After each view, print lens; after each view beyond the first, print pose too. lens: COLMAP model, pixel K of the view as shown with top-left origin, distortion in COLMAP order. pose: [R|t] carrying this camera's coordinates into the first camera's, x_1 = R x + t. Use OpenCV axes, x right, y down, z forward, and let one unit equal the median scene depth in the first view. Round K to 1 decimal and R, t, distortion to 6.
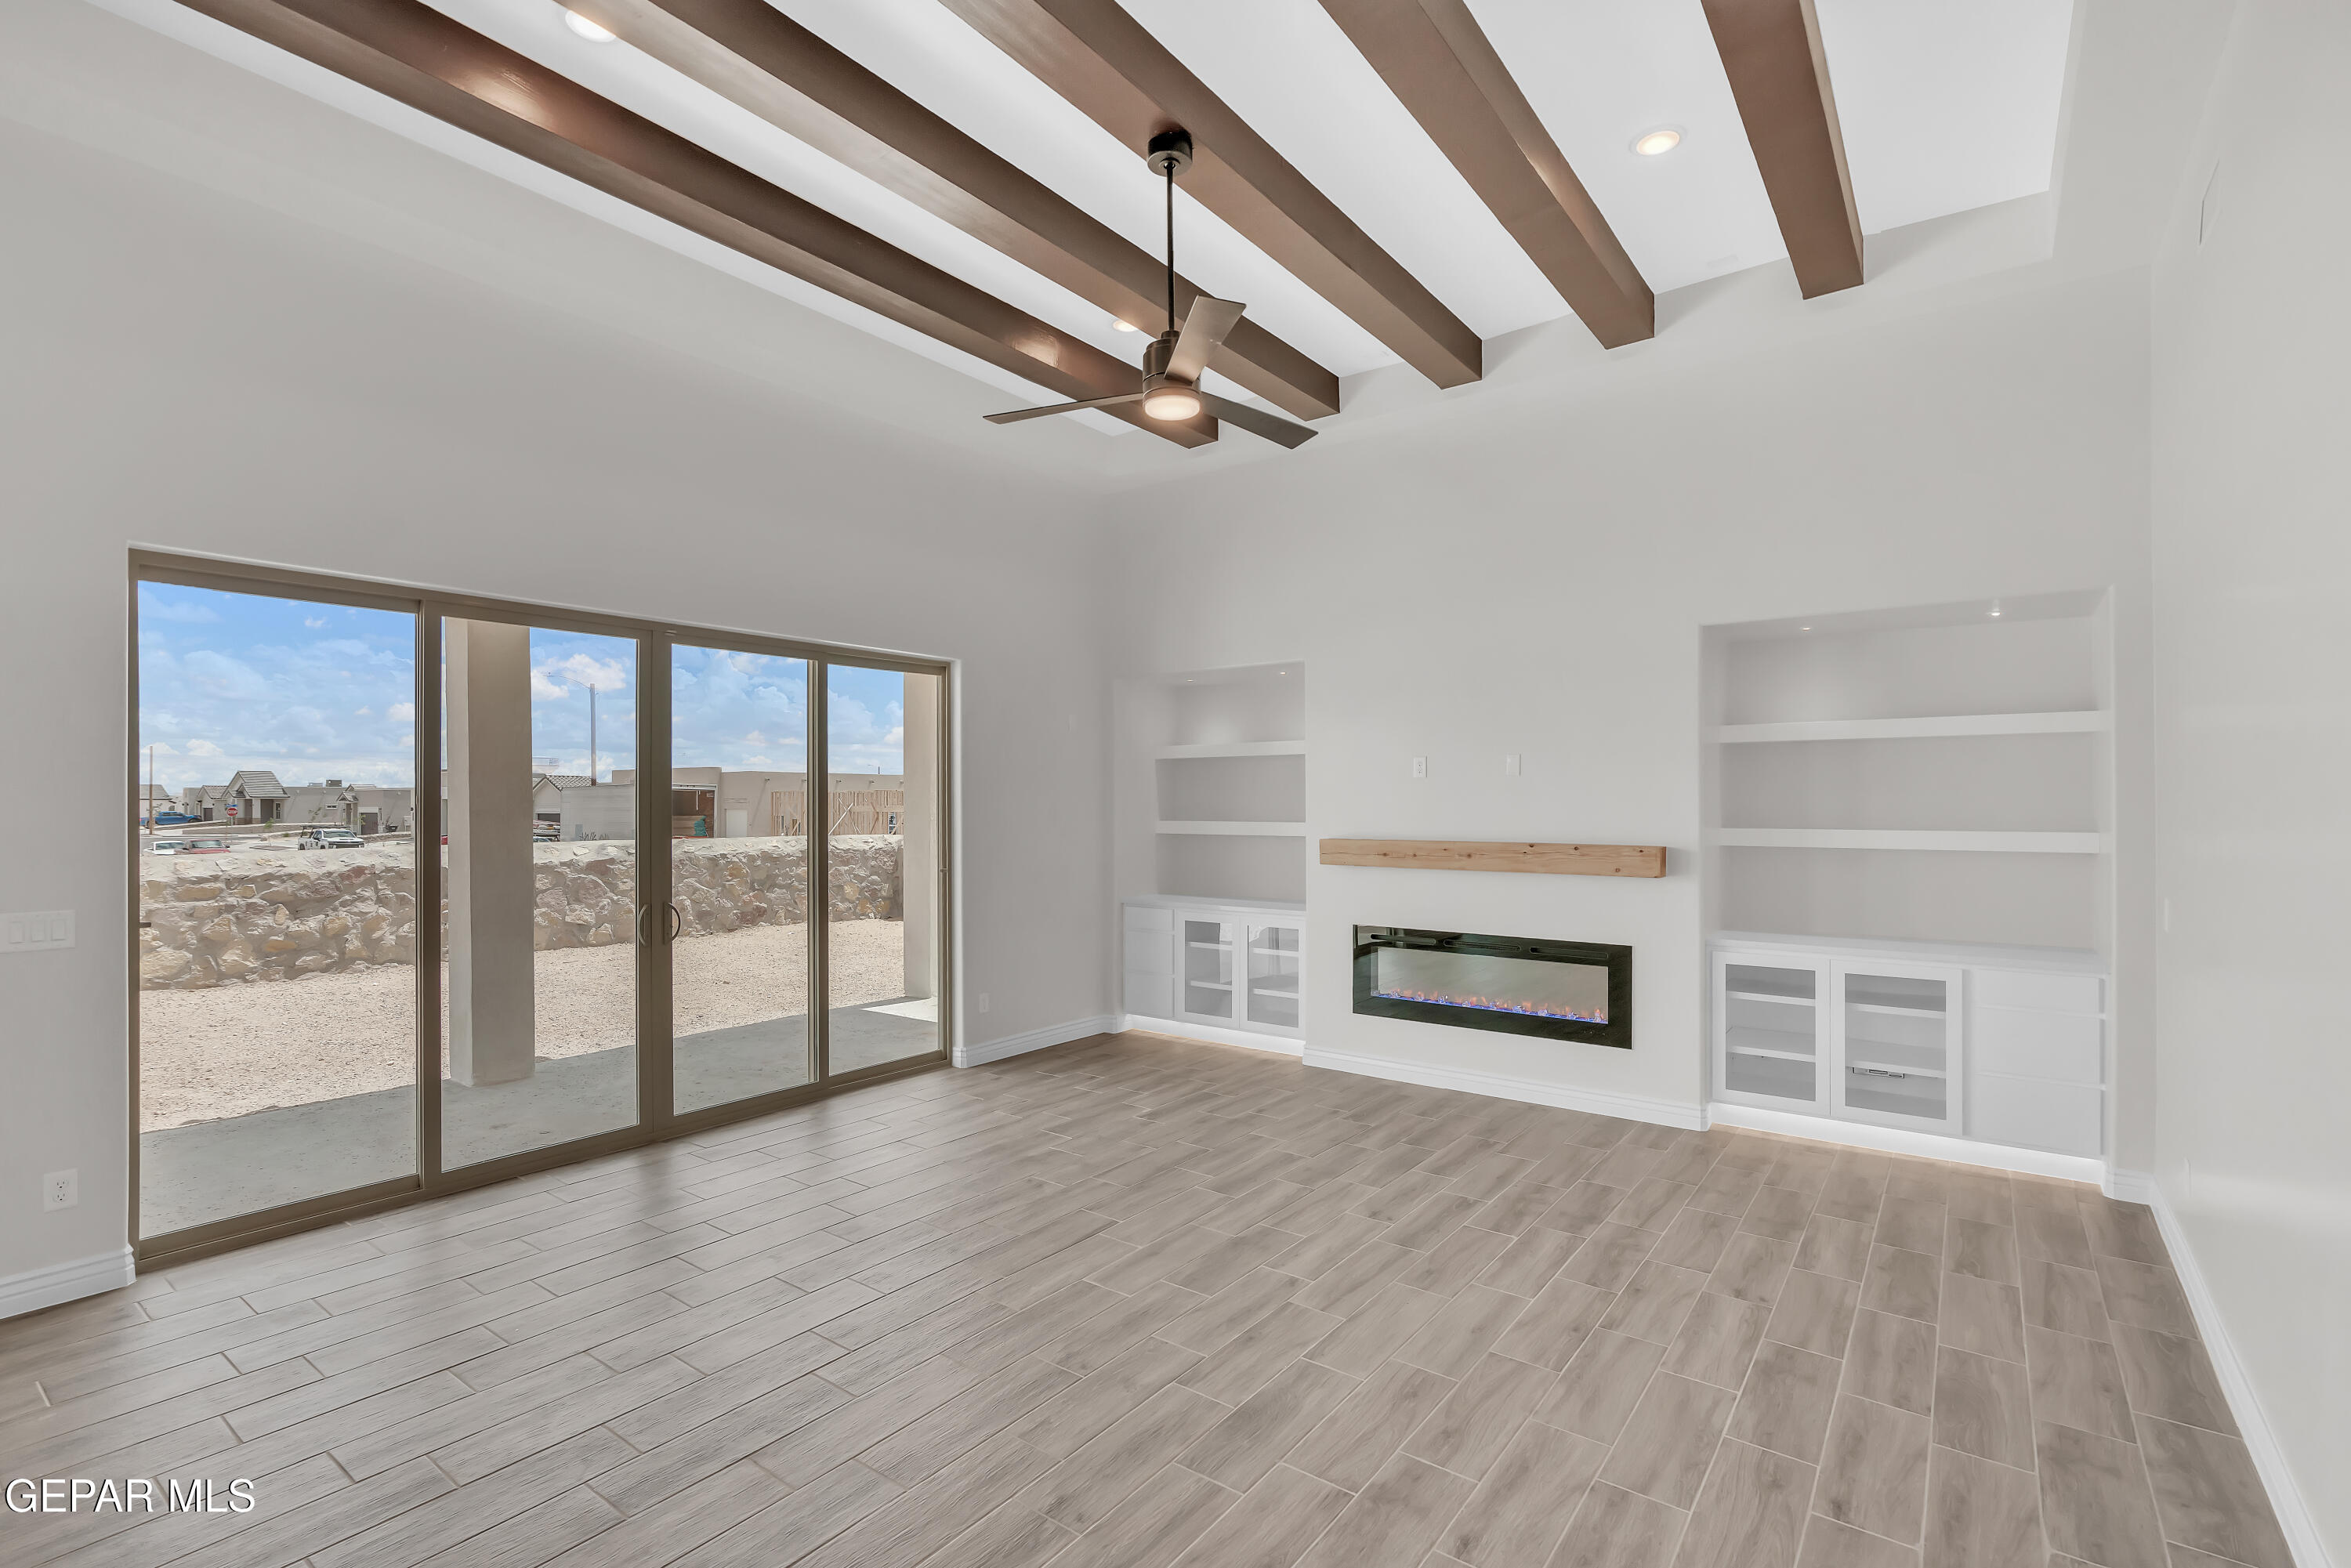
lens RADIAL K [[1062.1, 0, 1140.1], [0, 1062.1, 791.5], [0, 0, 1]] dist [-0.009194, 0.005355]
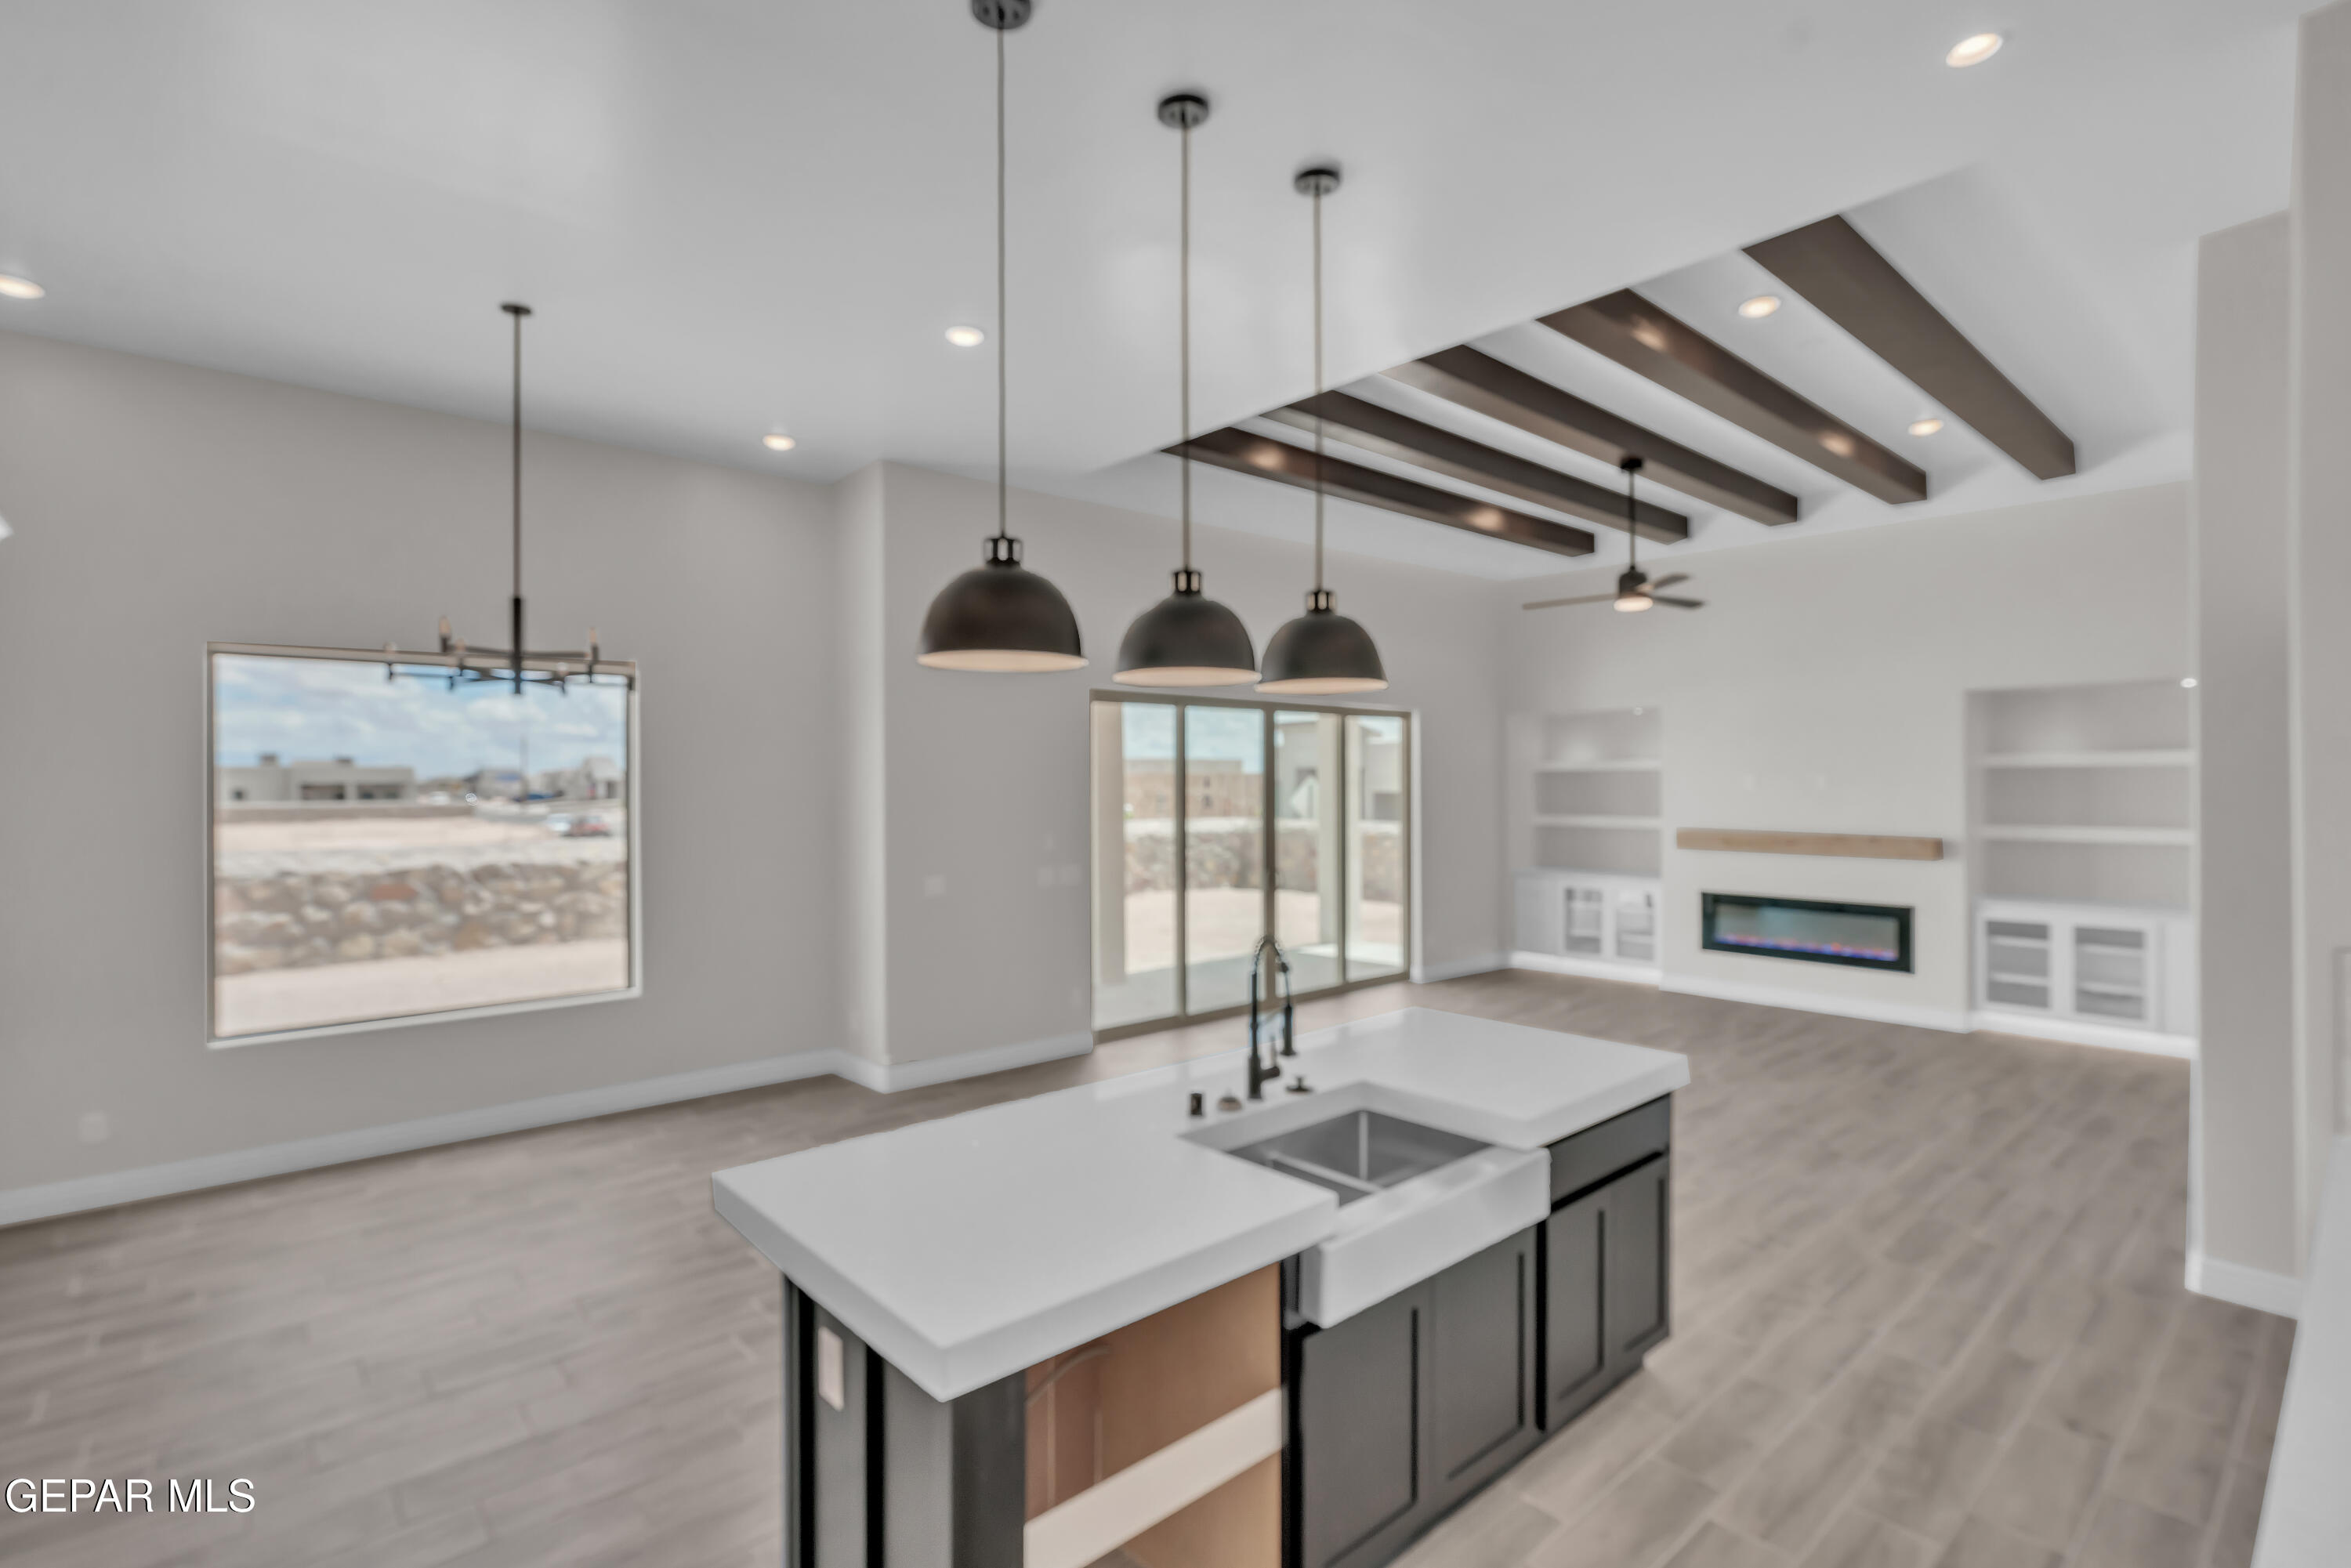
lens RADIAL K [[1062.1, 0, 1152.3], [0, 1062.1, 784.0], [0, 0, 1]] dist [-0.009194, 0.005355]
pose [[0.979452, -0.003907, -0.201639, -0.277252], [0.006888, 0.999877, 0.014087, -0.052663], [0.201559, -0.015186, 0.979359, -0.653183]]
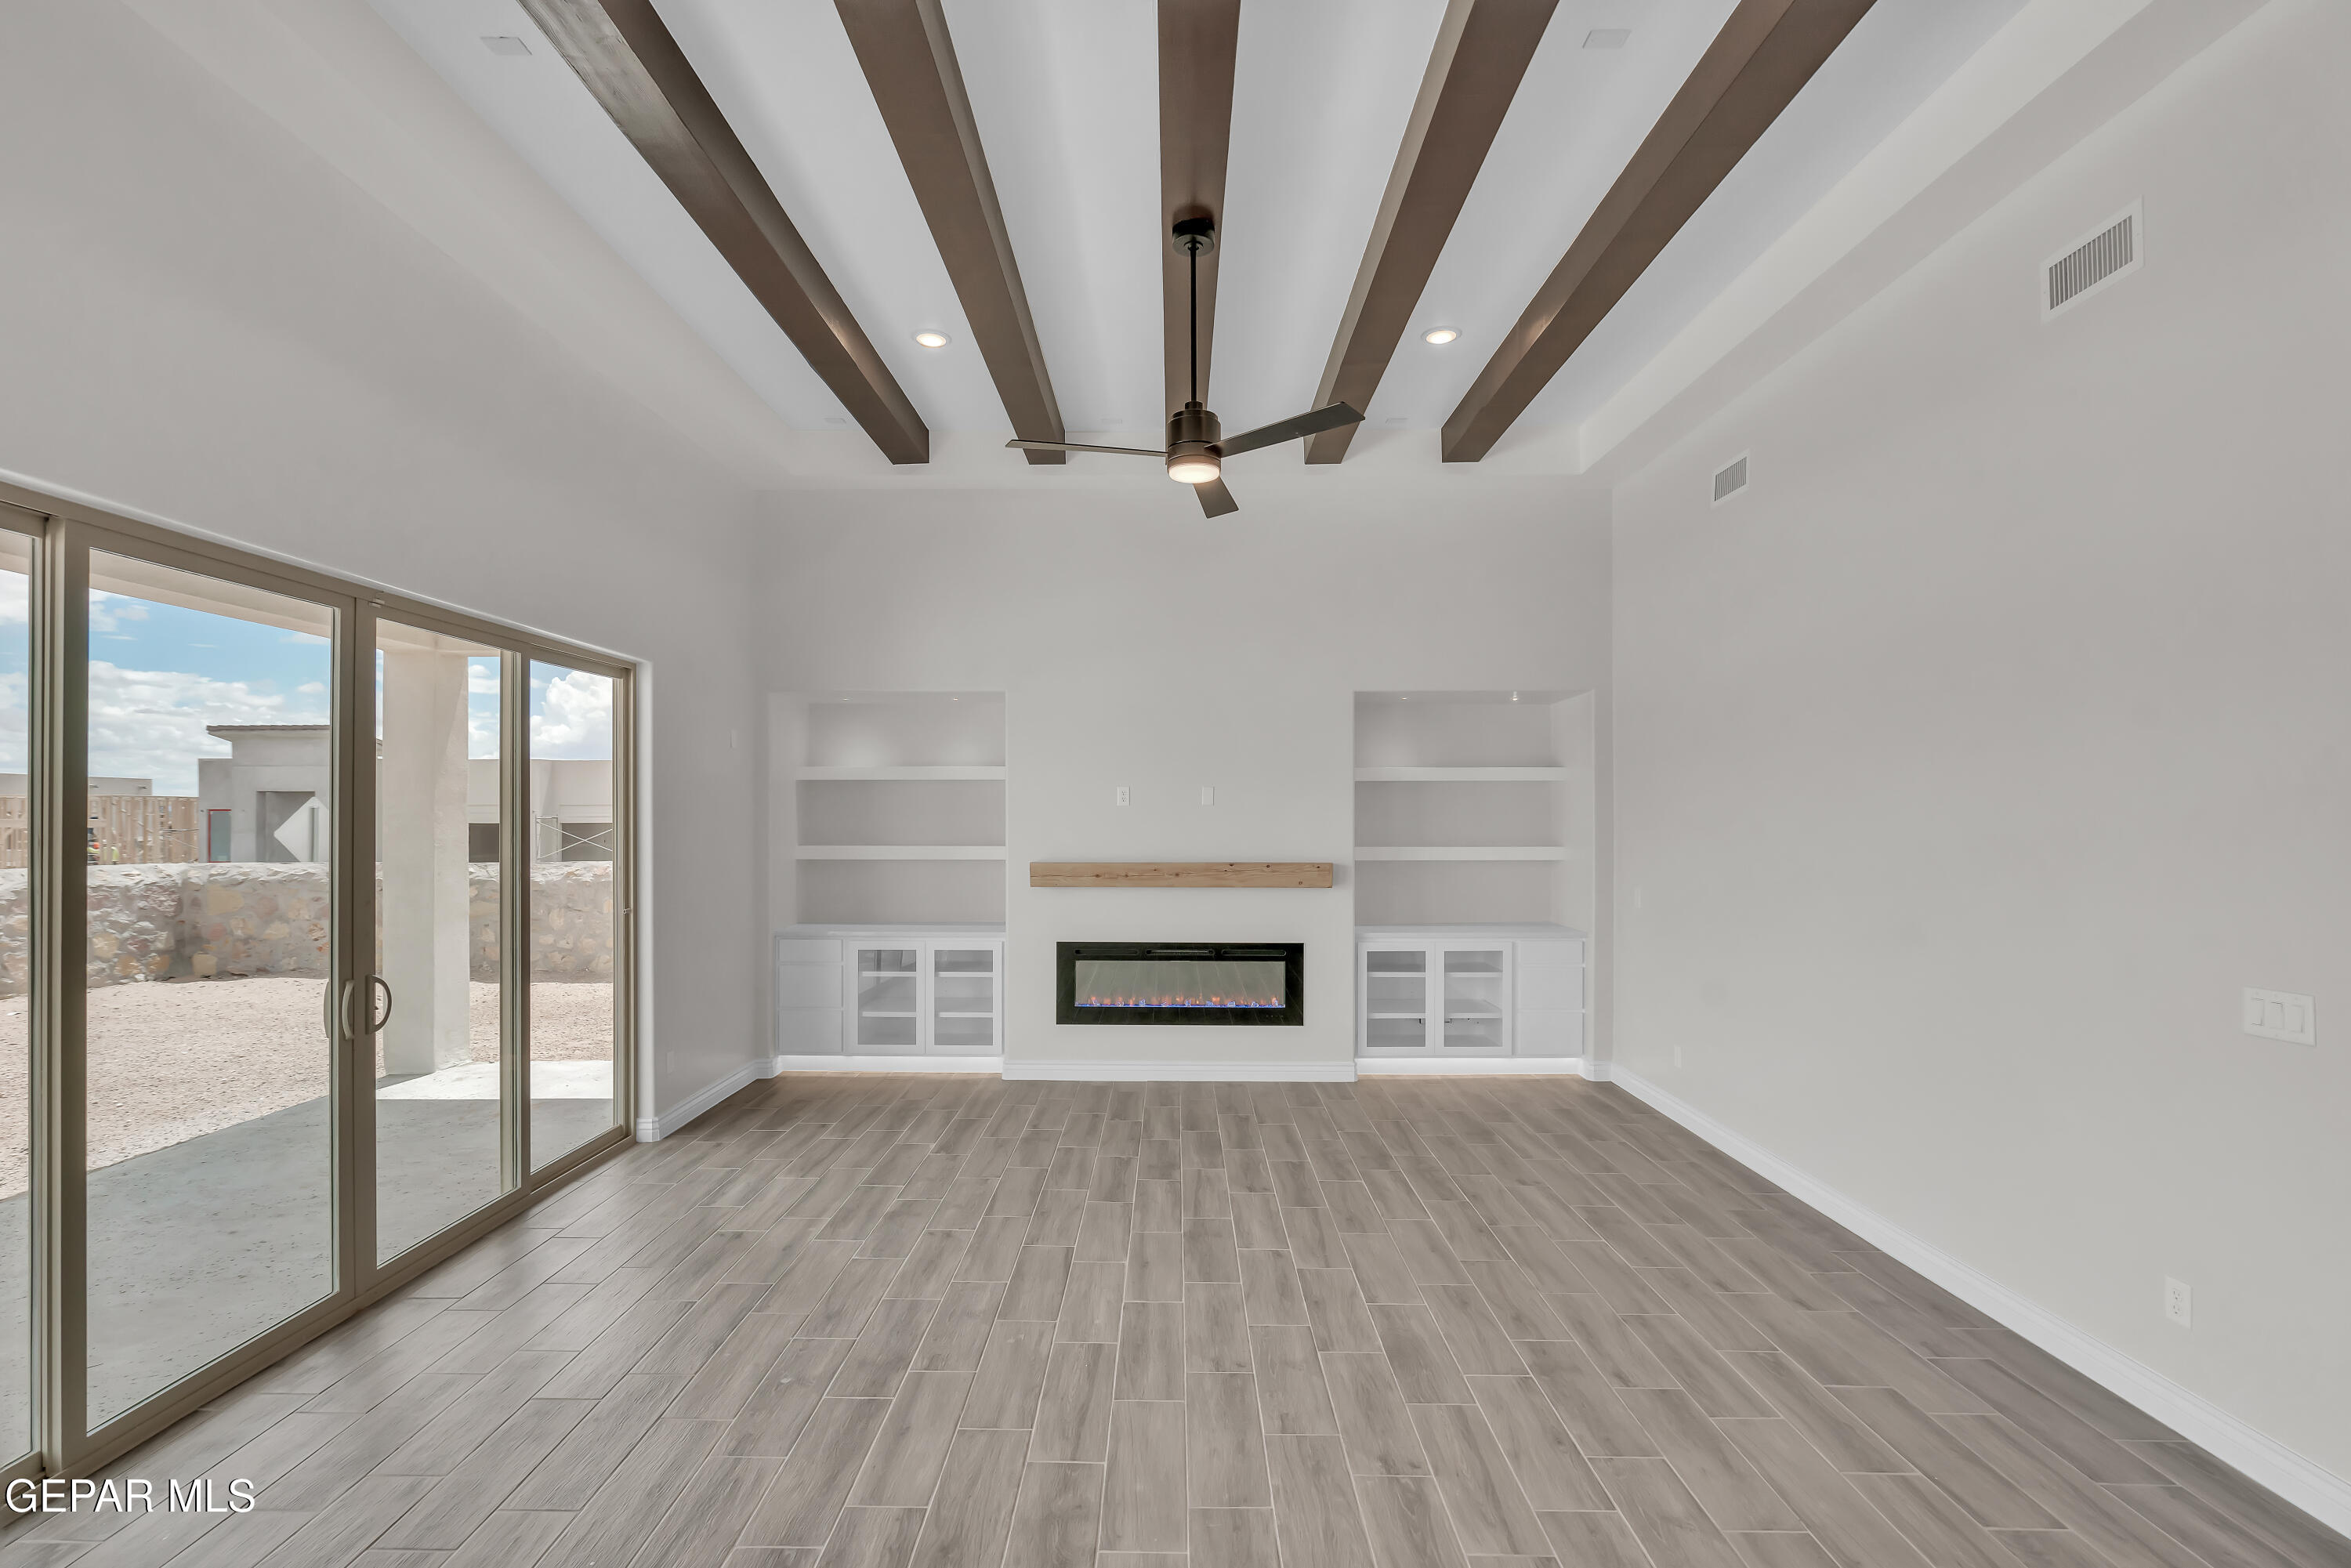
lens RADIAL K [[1062.1, 0, 1133.6], [0, 1062.1, 807.8], [0, 0, 1]] dist [-0.009194, 0.005355]
pose [[0.804913, 0.004560, 0.593375, -0.431605], [-0.008382, 0.999958, 0.003686, -0.016054], [-0.593334, -0.007940, 0.804917, 0.109395]]
